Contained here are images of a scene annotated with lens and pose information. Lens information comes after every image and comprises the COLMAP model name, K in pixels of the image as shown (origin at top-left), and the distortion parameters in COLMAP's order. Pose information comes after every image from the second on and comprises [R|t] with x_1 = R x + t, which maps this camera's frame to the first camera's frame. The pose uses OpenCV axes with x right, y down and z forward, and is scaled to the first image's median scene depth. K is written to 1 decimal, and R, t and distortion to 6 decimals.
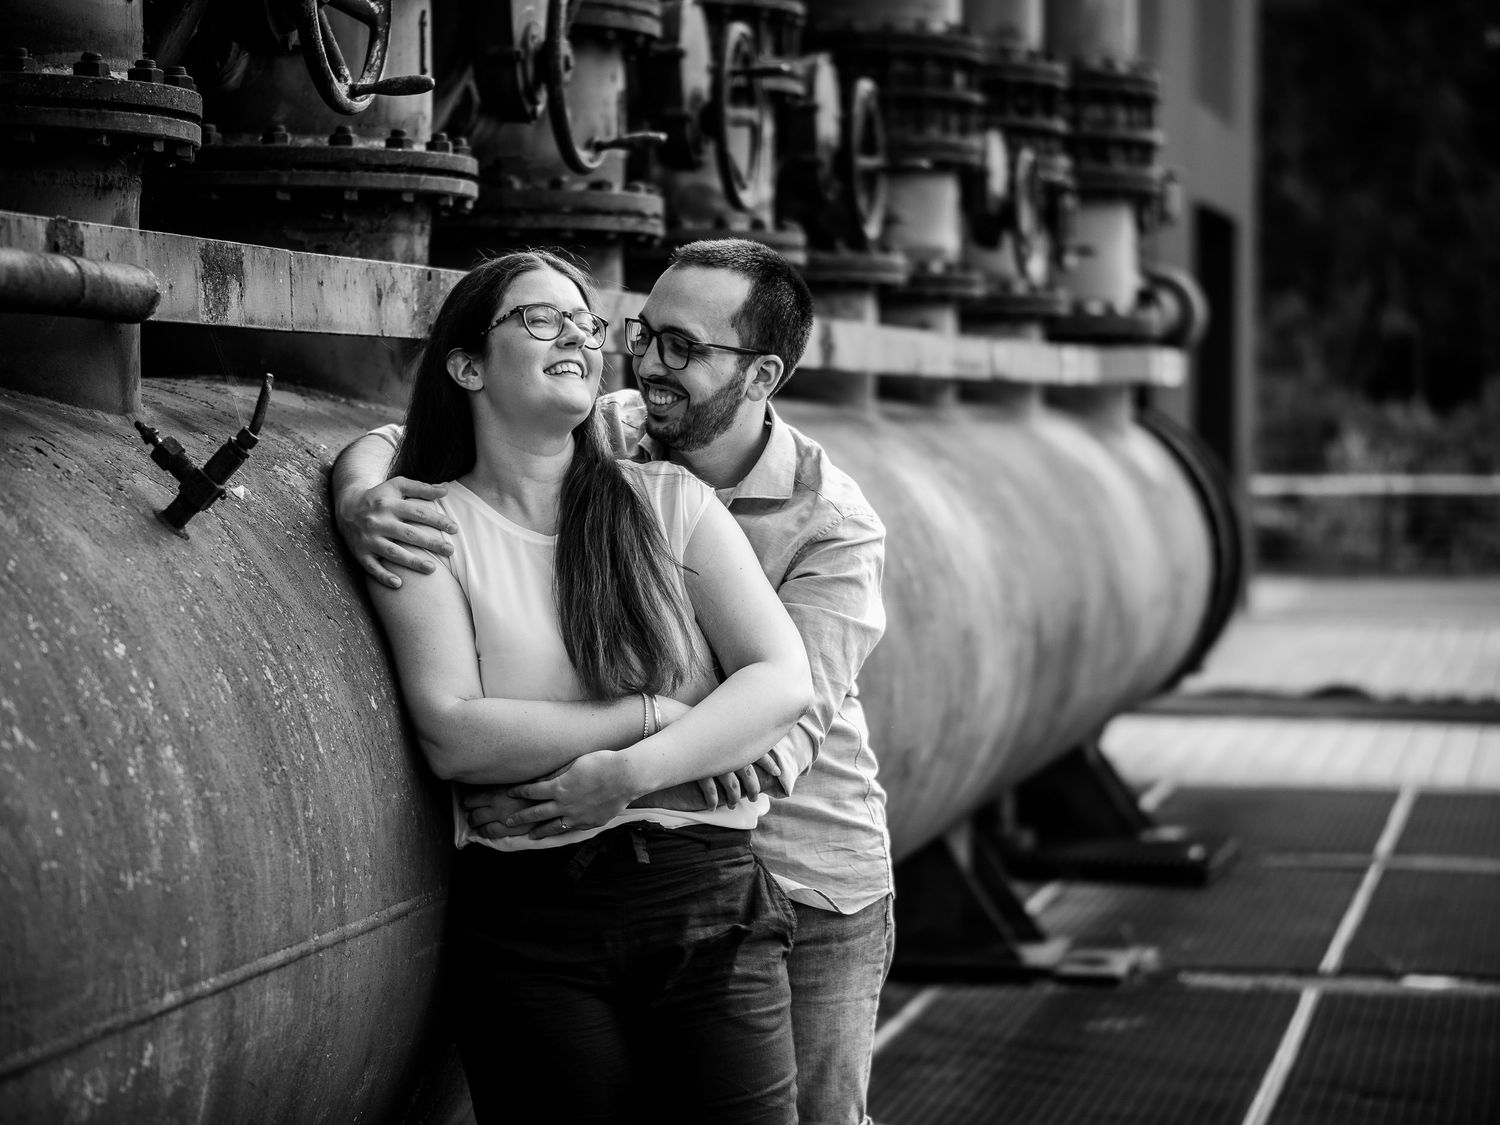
lens RADIAL K [[3916.8, 0, 750.0], [0, 3916.8, 562.5], [0, 0, 1]] dist [0.010308, 0.122644]
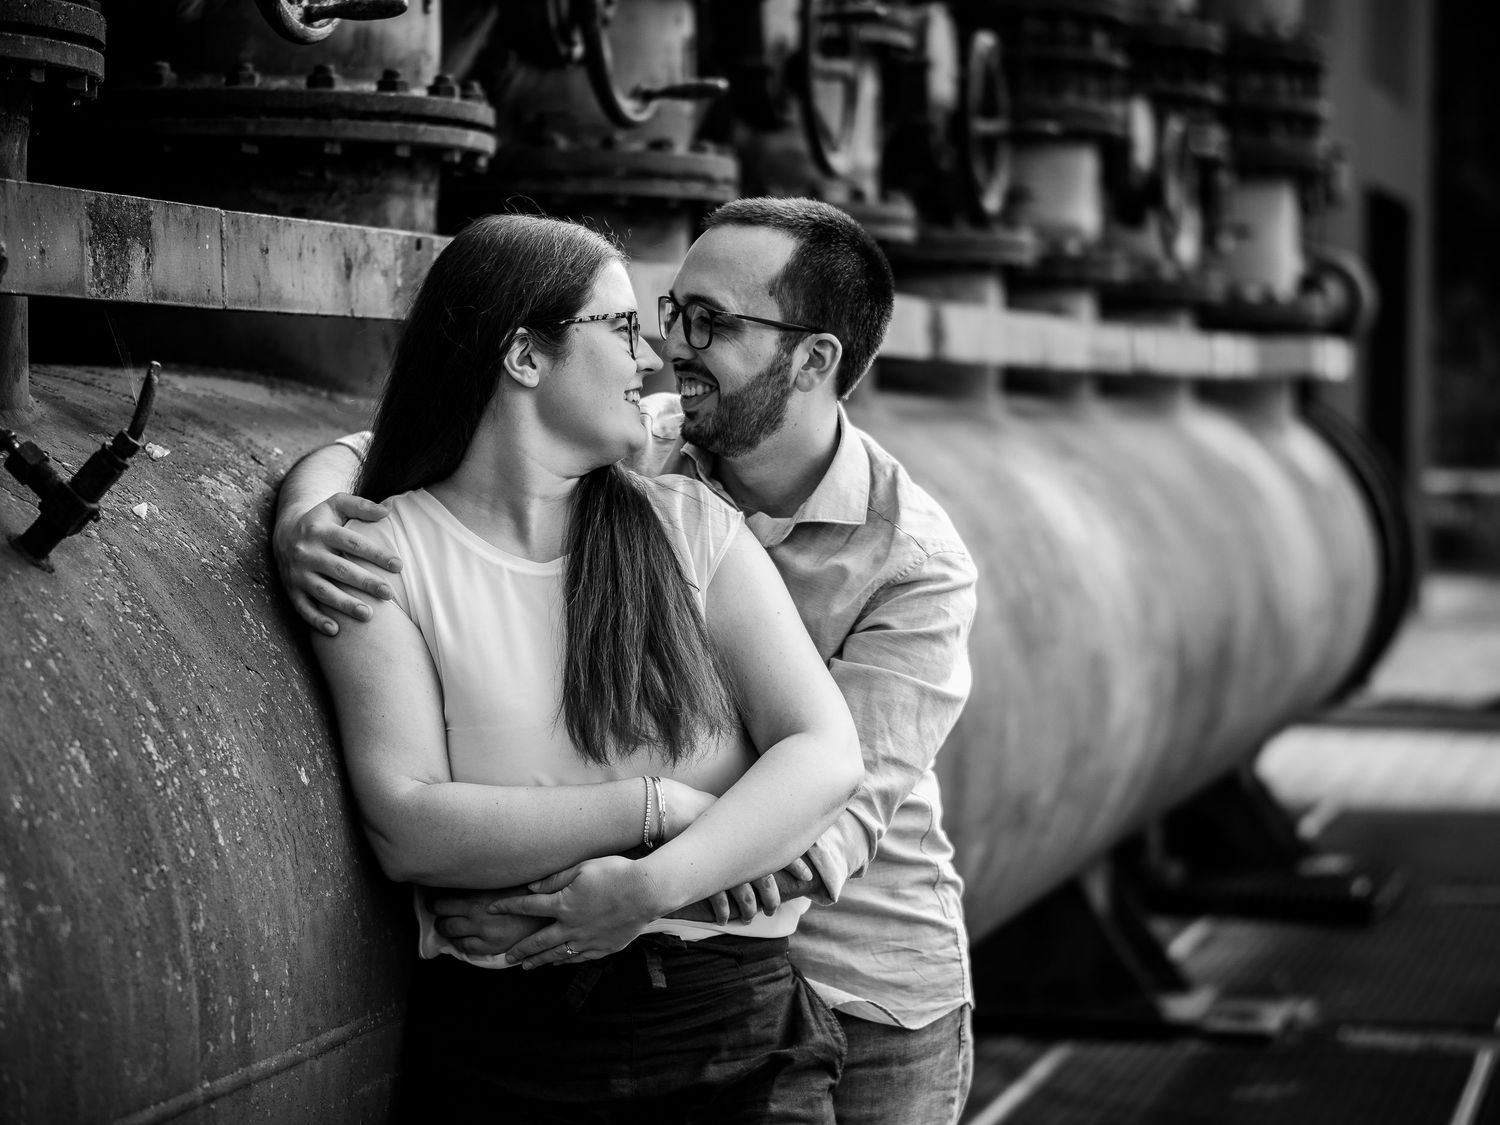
lens RADIAL K [[3939.9, 0, 841.3], [0, 3939.9, 581.7], [0, 0, 1]] dist [0.100018, -0.506090]
pose [[0.999795, 0.003624, -0.019900, 0.024140], [-0.003490, 0.999971, 0.006735, -0.007883], [0.019924, -0.006664, 0.999779, 0.168202]]
